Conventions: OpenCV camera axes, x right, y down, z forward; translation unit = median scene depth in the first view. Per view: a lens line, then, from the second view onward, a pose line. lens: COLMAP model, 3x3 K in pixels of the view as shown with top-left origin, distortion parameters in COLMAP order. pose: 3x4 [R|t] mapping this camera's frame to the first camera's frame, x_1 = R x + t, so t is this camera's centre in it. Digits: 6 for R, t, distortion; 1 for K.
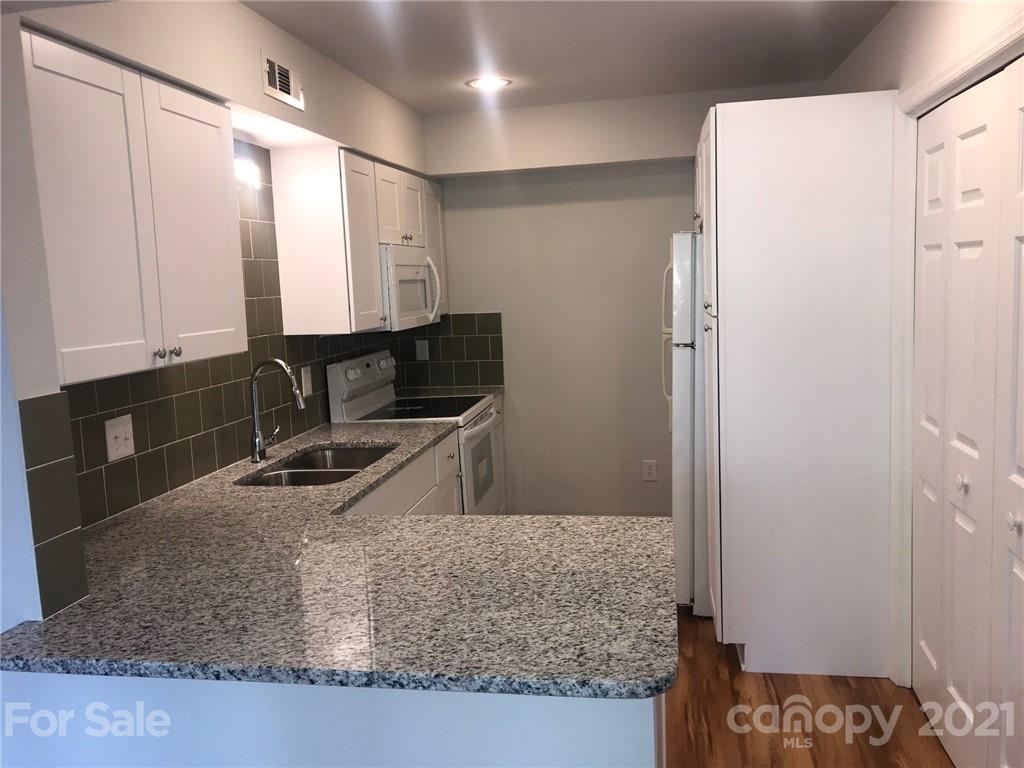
lens RADIAL K [[841.2, 0, 504.4], [0, 841.2, 380.5], [0, 0, 1]] dist [0.028879, -0.029524]
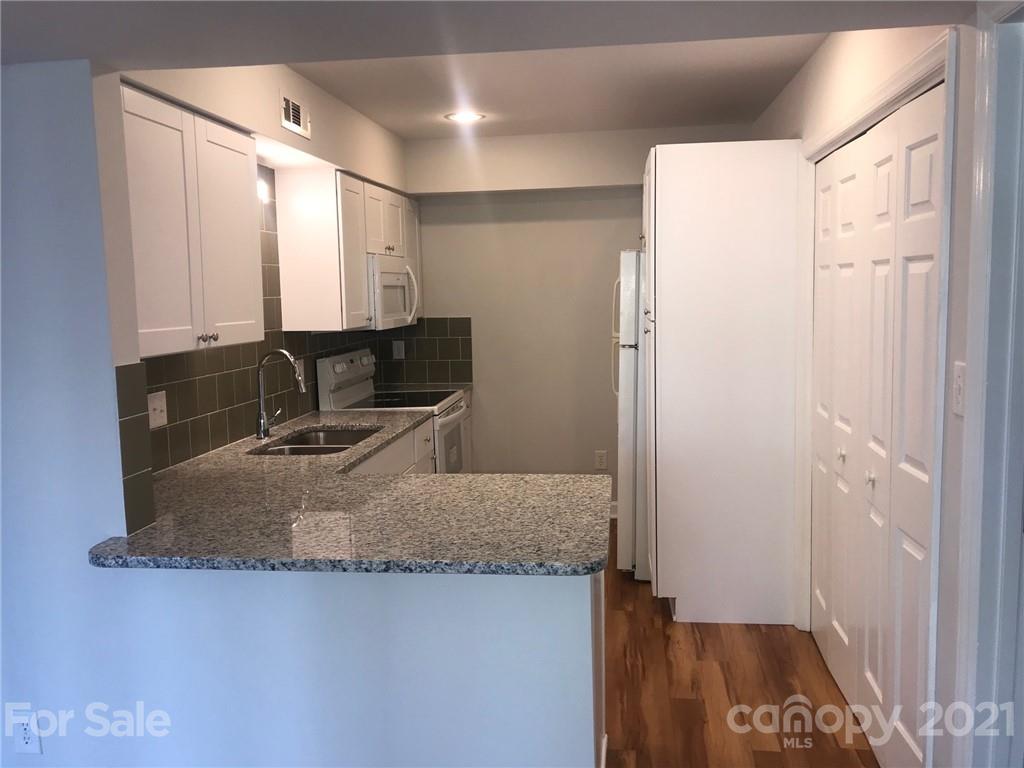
lens RADIAL K [[841.2, 0, 515.3], [0, 841.2, 375.8], [0, 0, 1]] dist [0.028879, -0.029524]
pose [[0.998069, 0.015764, 0.060076, -0.019497], [-0.014565, 0.999687, -0.020332, 0.033638], [-0.060377, 0.019418, 0.997987, -0.208822]]
